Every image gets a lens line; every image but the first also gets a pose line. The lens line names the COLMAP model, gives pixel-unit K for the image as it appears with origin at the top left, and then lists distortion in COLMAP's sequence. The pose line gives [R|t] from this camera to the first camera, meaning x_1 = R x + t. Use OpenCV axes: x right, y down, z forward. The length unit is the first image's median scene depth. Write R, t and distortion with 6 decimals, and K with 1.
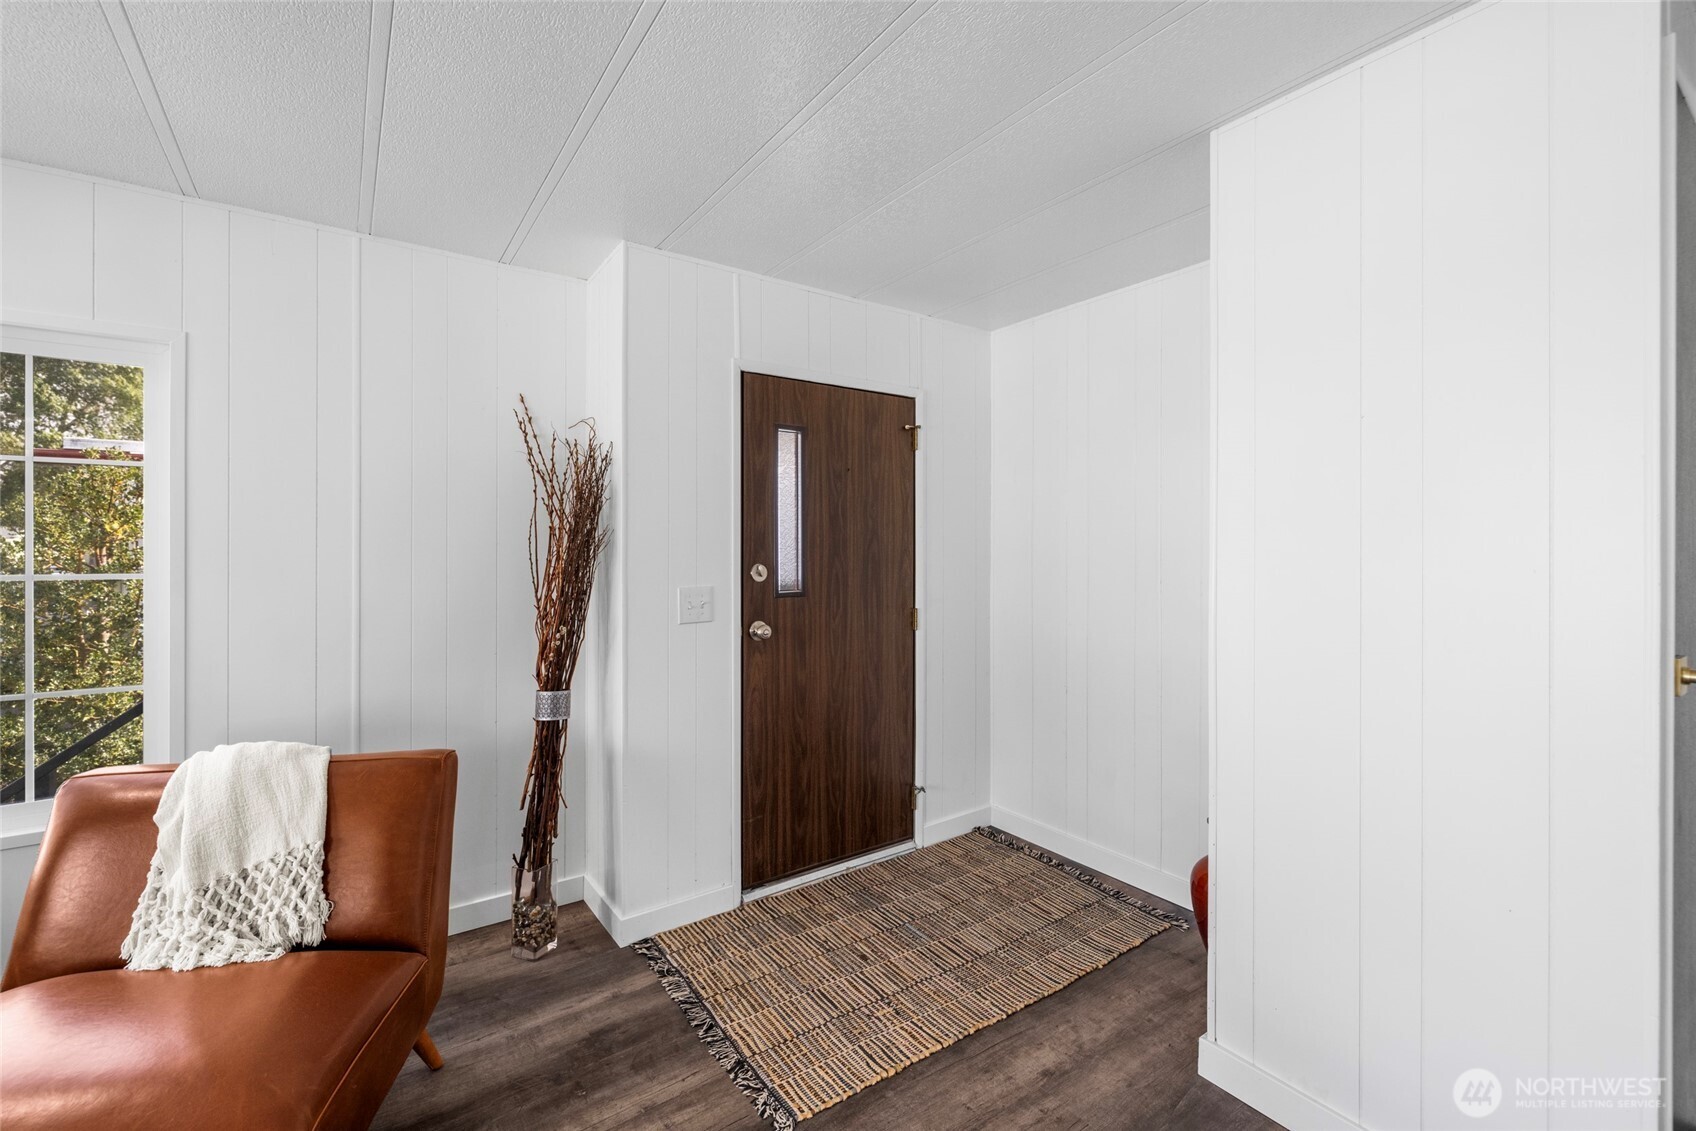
lens RADIAL K [[716.4, 0, 837.4], [0, 716.4, 551.5], [0, 0, 1]] dist [0.001289, -0.000326]
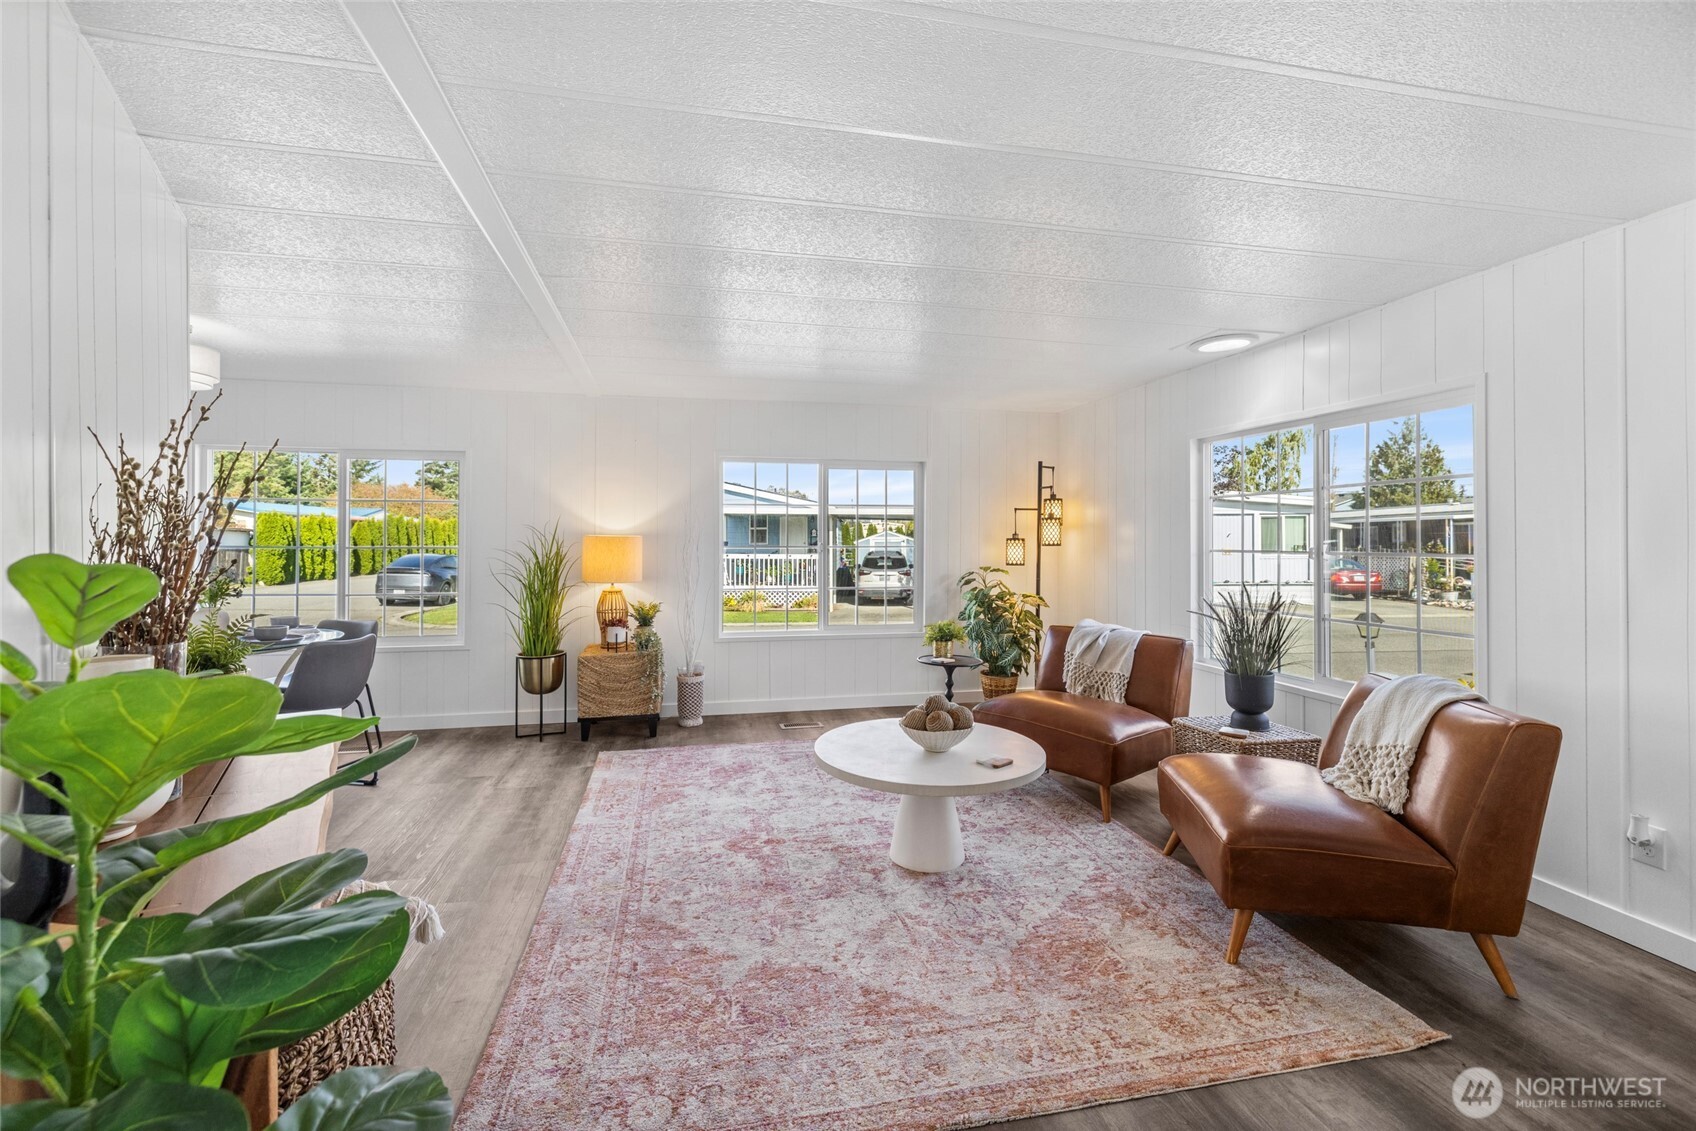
lens RADIAL K [[716.4, 0, 832.2], [0, 716.4, 539.1], [0, 0, 1]] dist [0.001289, -0.000326]
pose [[-0.393157, -0.000508, -0.919471, 0.583499], [0.001469, 0.999998, -0.001181, 0.000307], [0.919470, -0.001815, -0.393155, 0.297797]]
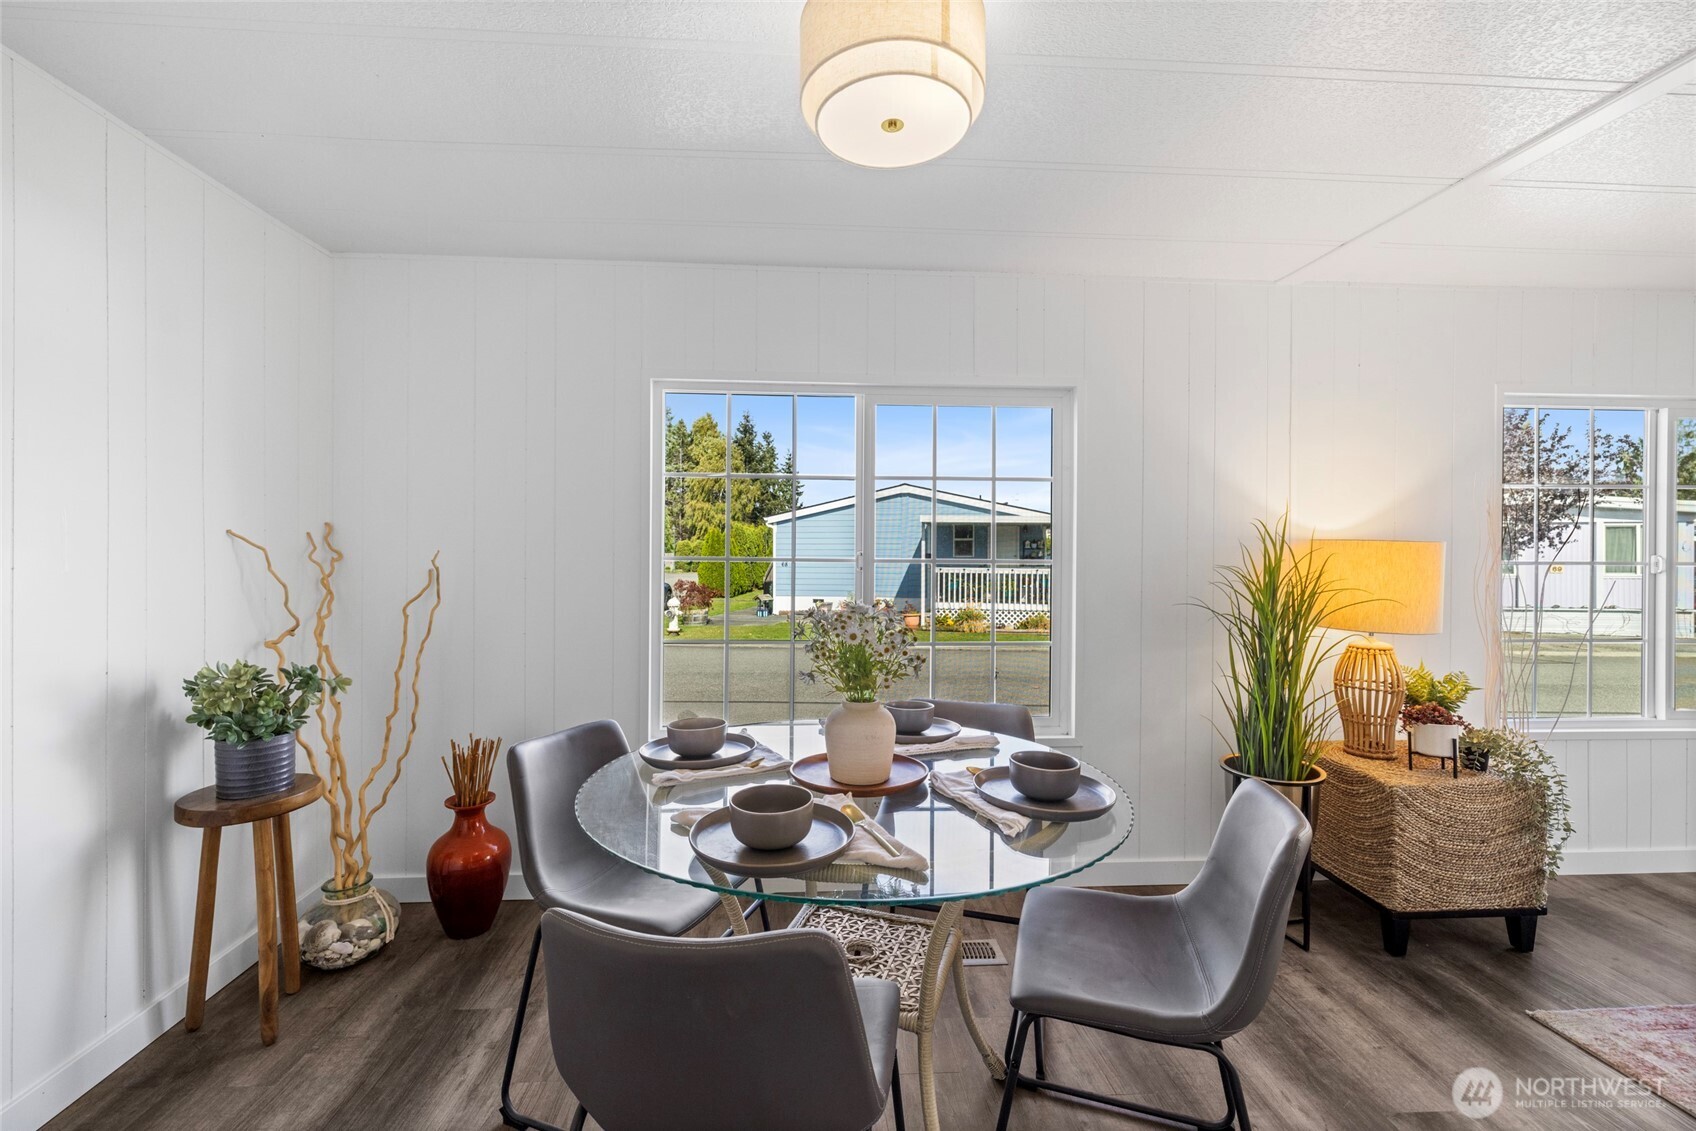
lens RADIAL K [[716.4, 0, 832.9], [0, 716.4, 564.5], [0, 0, 1]] dist [0.001289, -0.000326]
pose [[-0.528775, 0.013025, -0.848662, 0.302143], [-0.002470, 0.999854, 0.016884, 0.009489], [0.848758, 0.011024, -0.528666, -1.012405]]
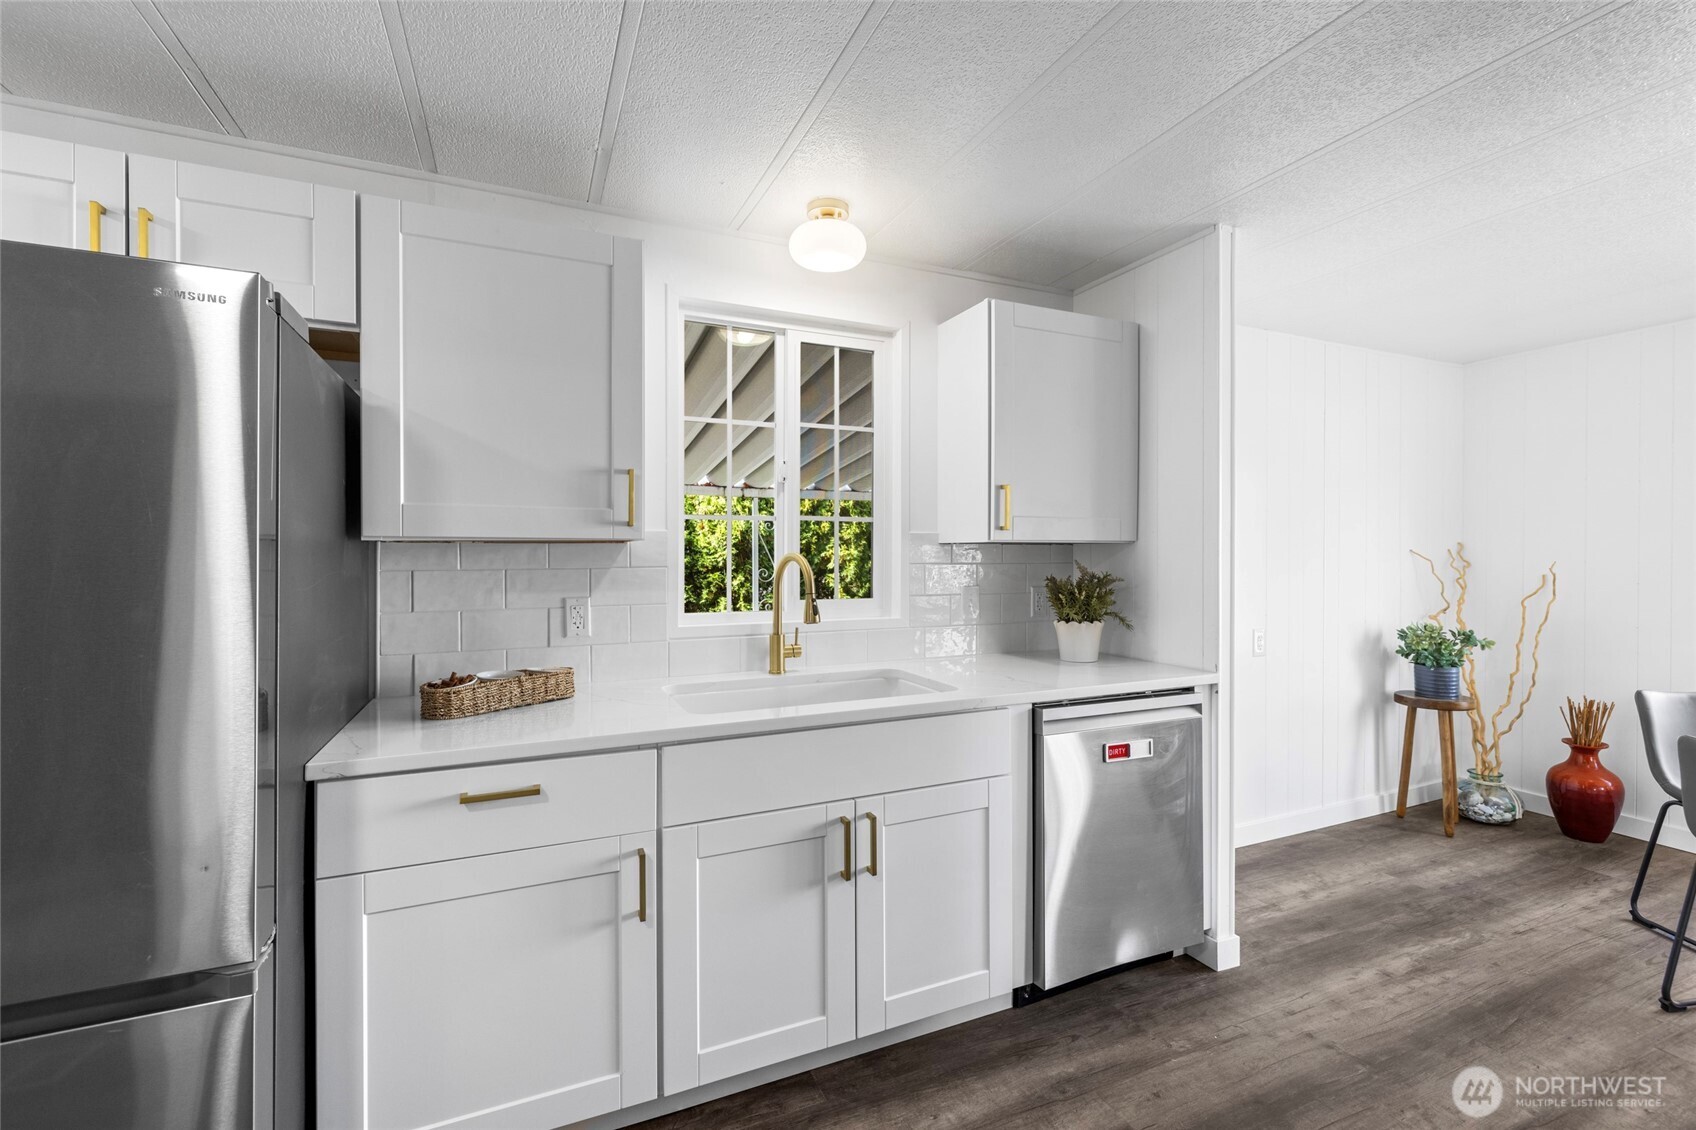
lens RADIAL K [[716.4, 0, 852.2], [0, 716.4, 554.9], [0, 0, 1]] dist [0.001289, -0.000326]
pose [[-0.981741, -0.000898, 0.190222, 0.762519], [-0.001229, 0.999998, -0.001619, 0.000810], [-0.190220, -0.001823, -0.981740, -0.448185]]
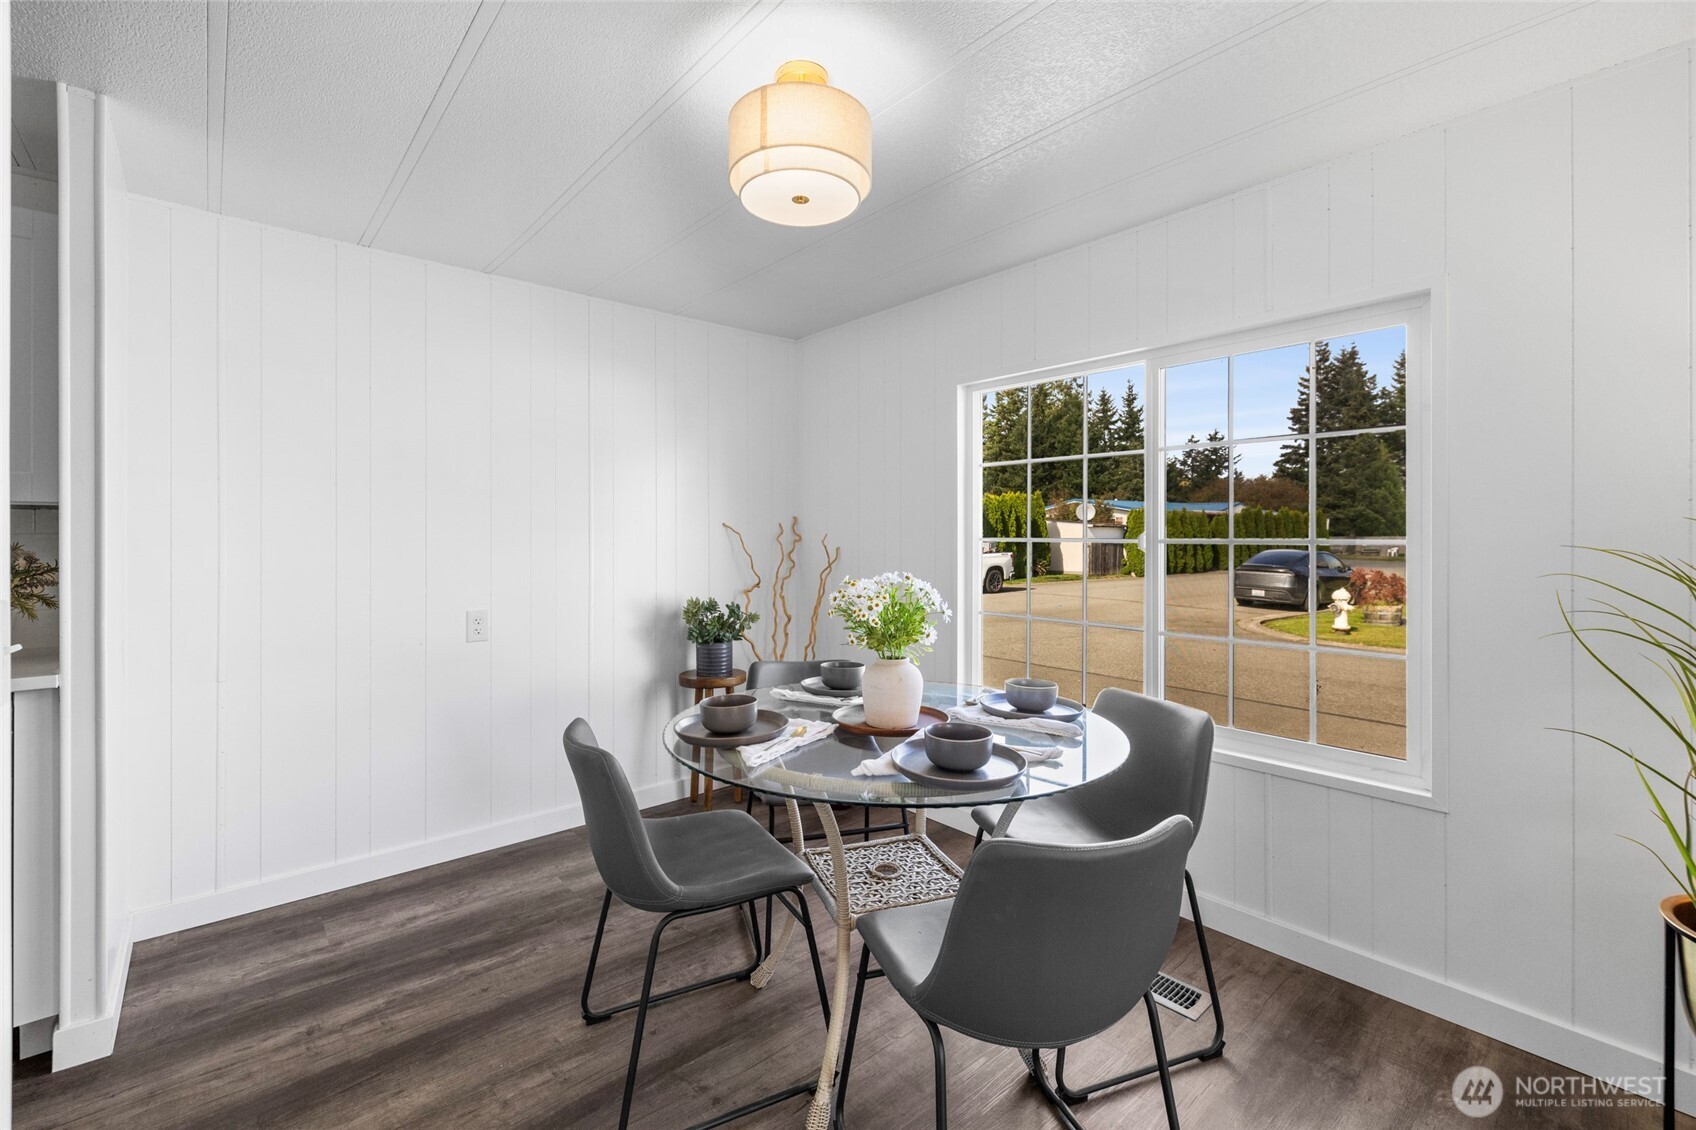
lens RADIAL K [[716.4, 0, 837.5], [0, 716.4, 545.3], [0, 0, 1]] dist [0.001289, -0.000326]
pose [[-0.995555, 0.004801, -0.094056, -0.075014], [0.003704, 0.999923, 0.011834, 0.012454], [0.094106, 0.011433, -0.995497, -0.645148]]
